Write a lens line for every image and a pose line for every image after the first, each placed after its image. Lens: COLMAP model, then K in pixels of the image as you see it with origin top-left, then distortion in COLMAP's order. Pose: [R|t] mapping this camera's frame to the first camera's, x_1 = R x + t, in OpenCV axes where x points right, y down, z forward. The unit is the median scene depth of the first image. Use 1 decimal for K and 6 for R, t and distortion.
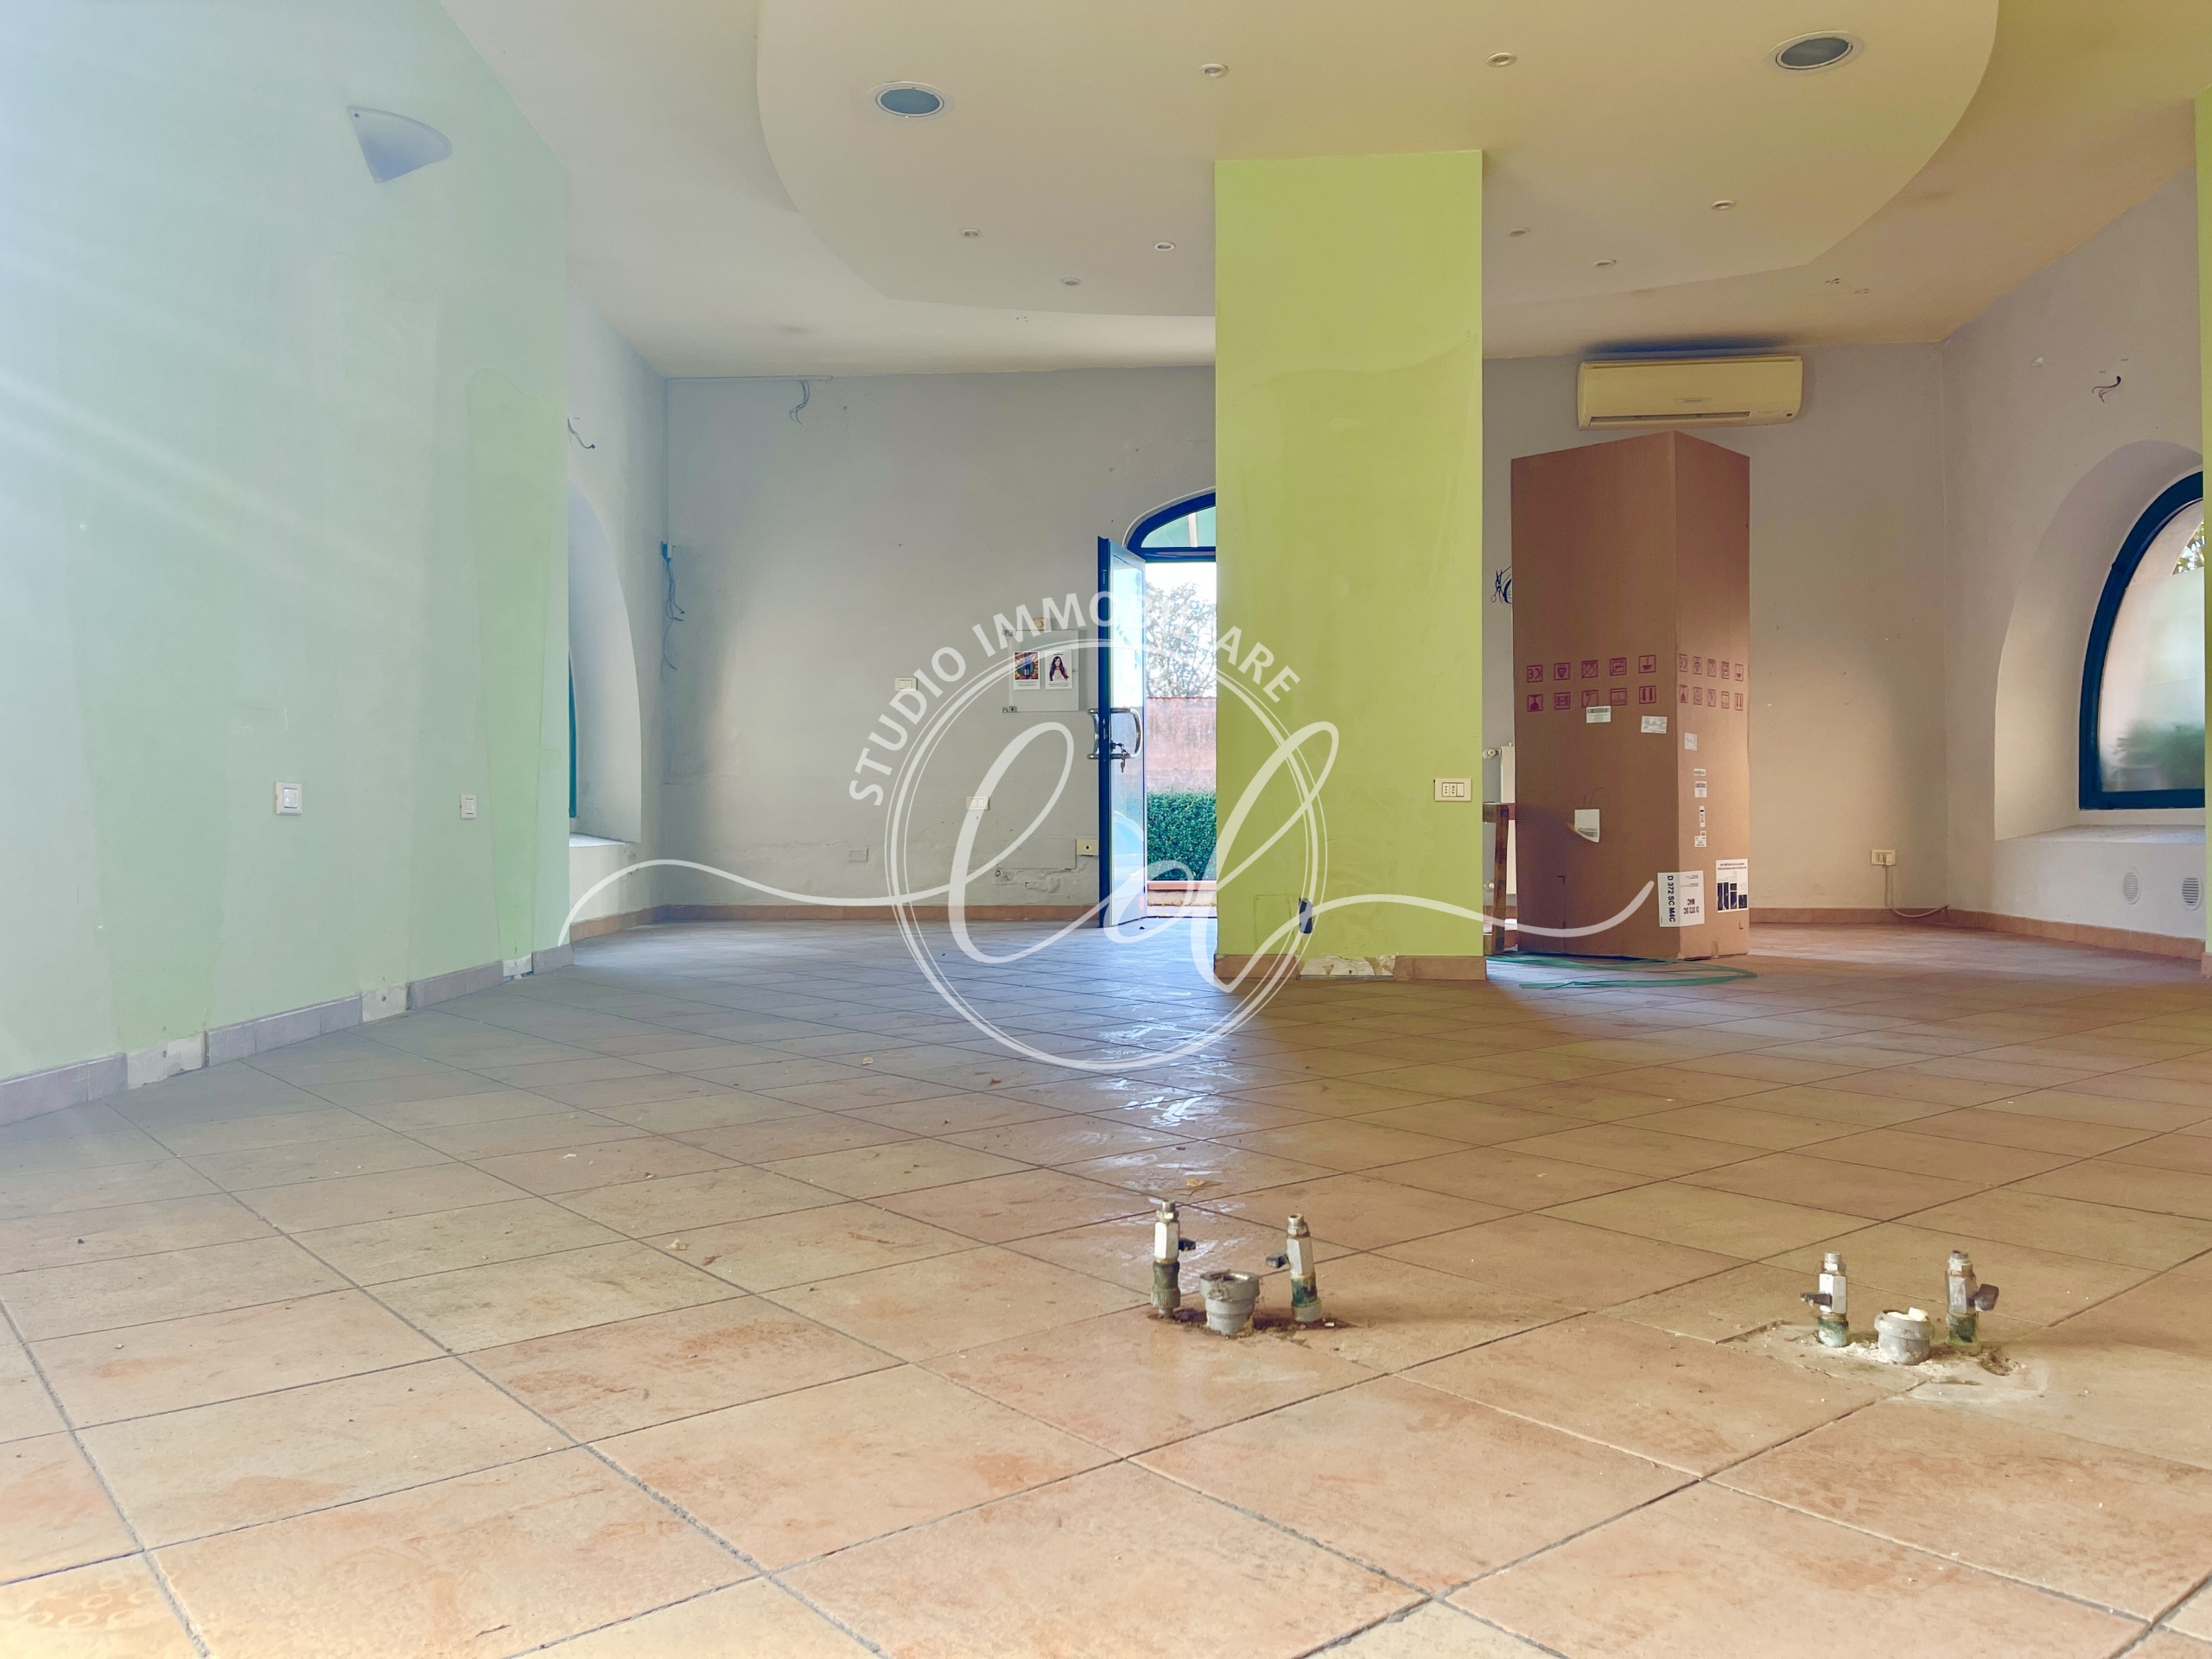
lens RADIAL K [[1679.2, 0, 1086.1], [0, 1679.2, 834.4], [0, 0, 1]] dist [0.052036, -0.045551]
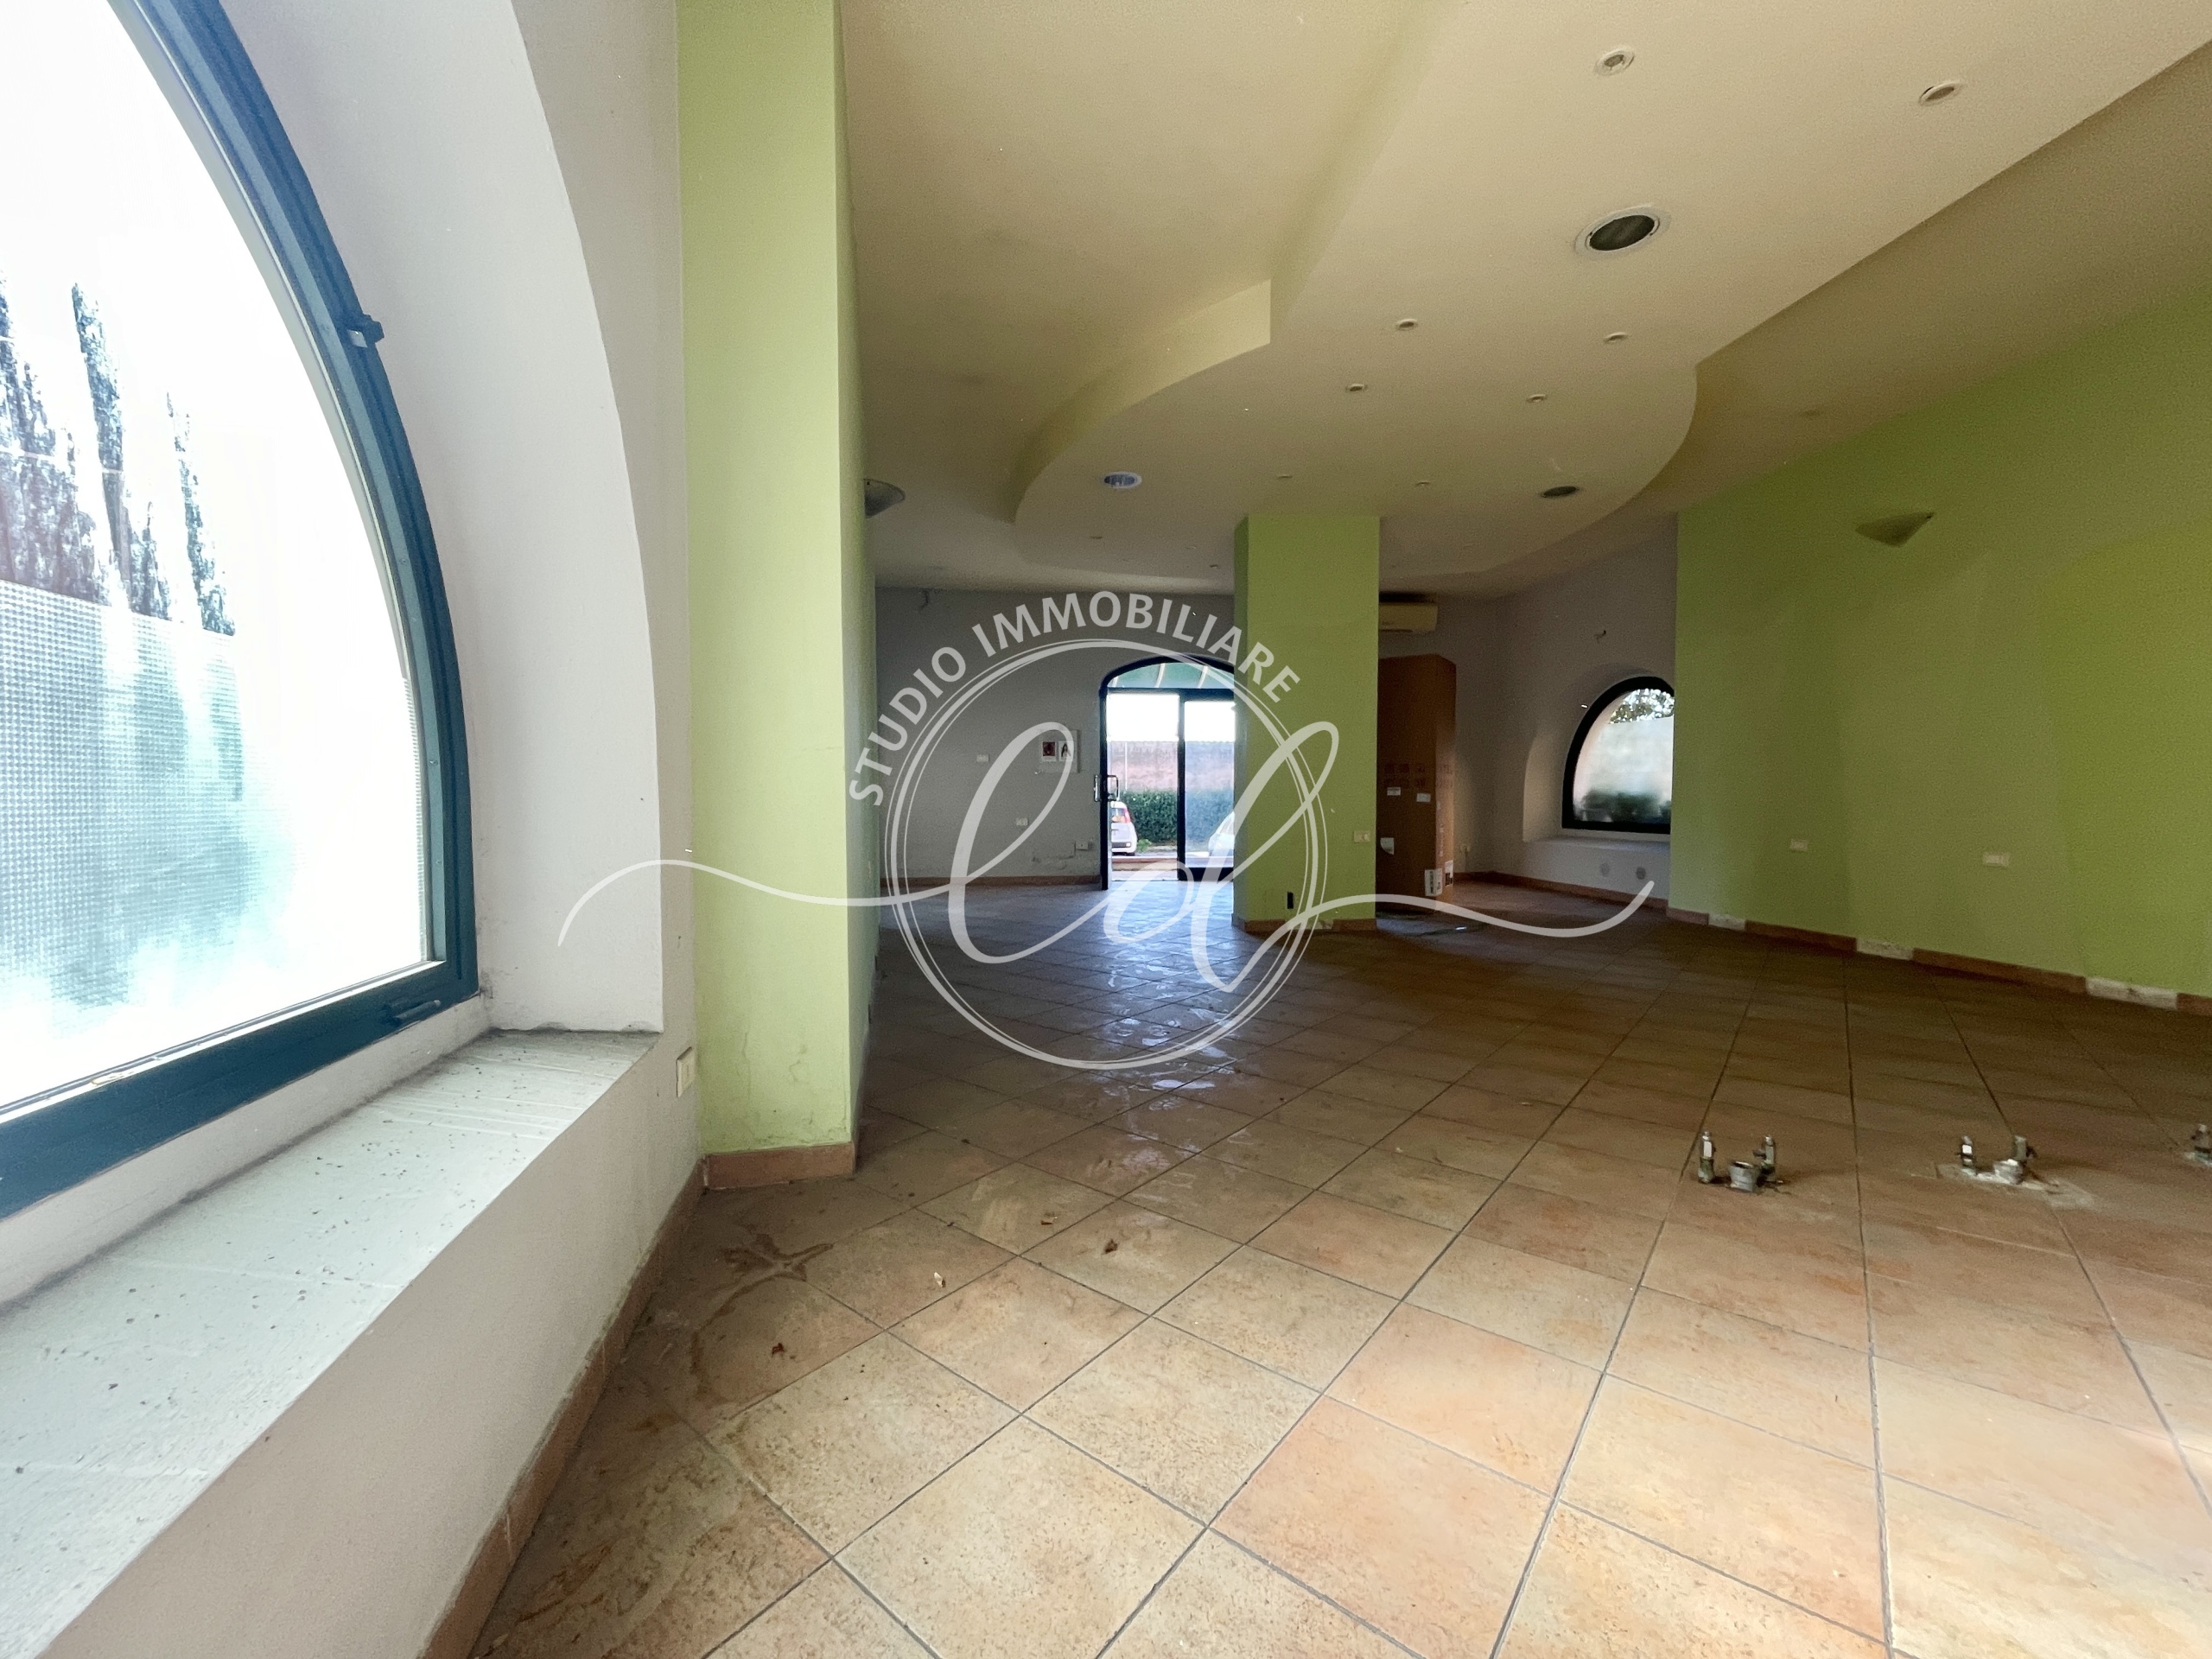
lens RADIAL K [[899.7, 0, 1072.1], [0, 899.7, 840.2], [0, 0, 1]] dist [-0.006147, 0.002597]
pose [[0.983392, -0.009345, 0.181254, -0.276613], [0.001333, 0.999018, 0.044277, -0.061028], [-0.181489, -0.043301, 0.982439, 0.003117]]
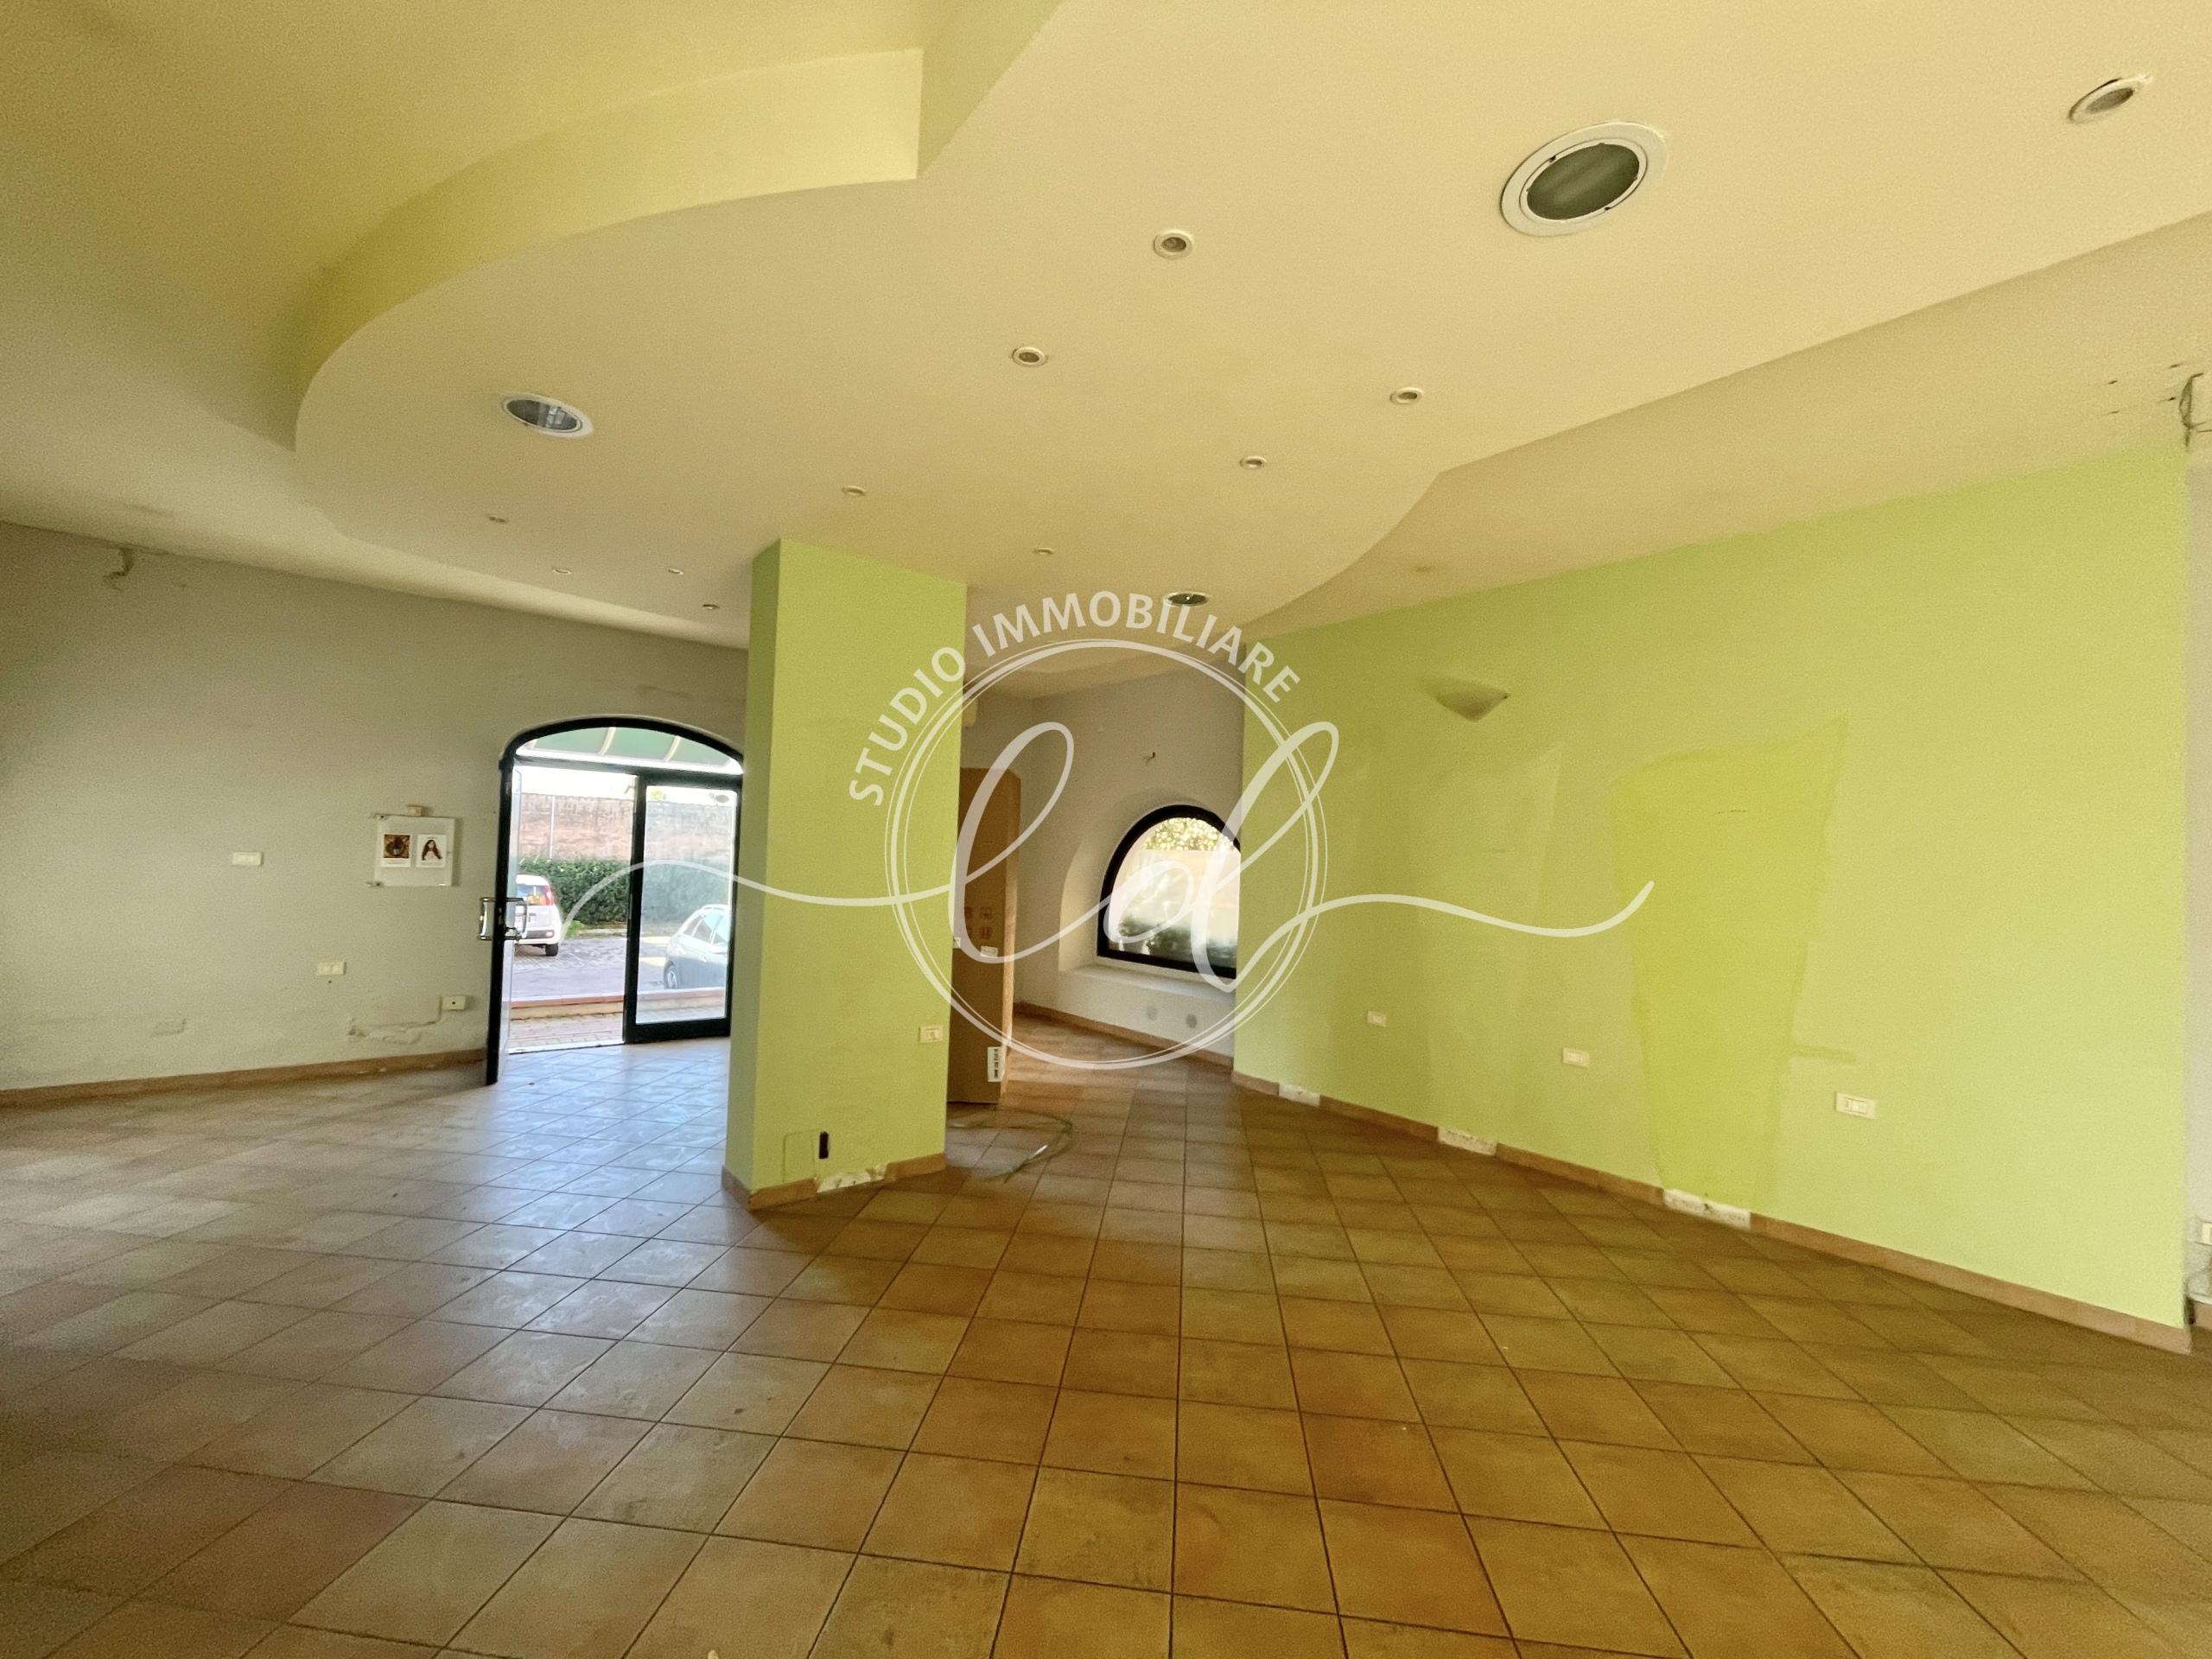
lens RADIAL K [[899.7, 0, 1094.4], [0, 899.7, 829.0], [0, 0, 1]] dist [-0.006147, 0.002597]
pose [[0.707386, 0.048161, 0.705185, -0.187209], [-0.031518, 0.998833, -0.036599, -0.150009], [-0.706124, 0.003664, 0.708079, 0.331957]]
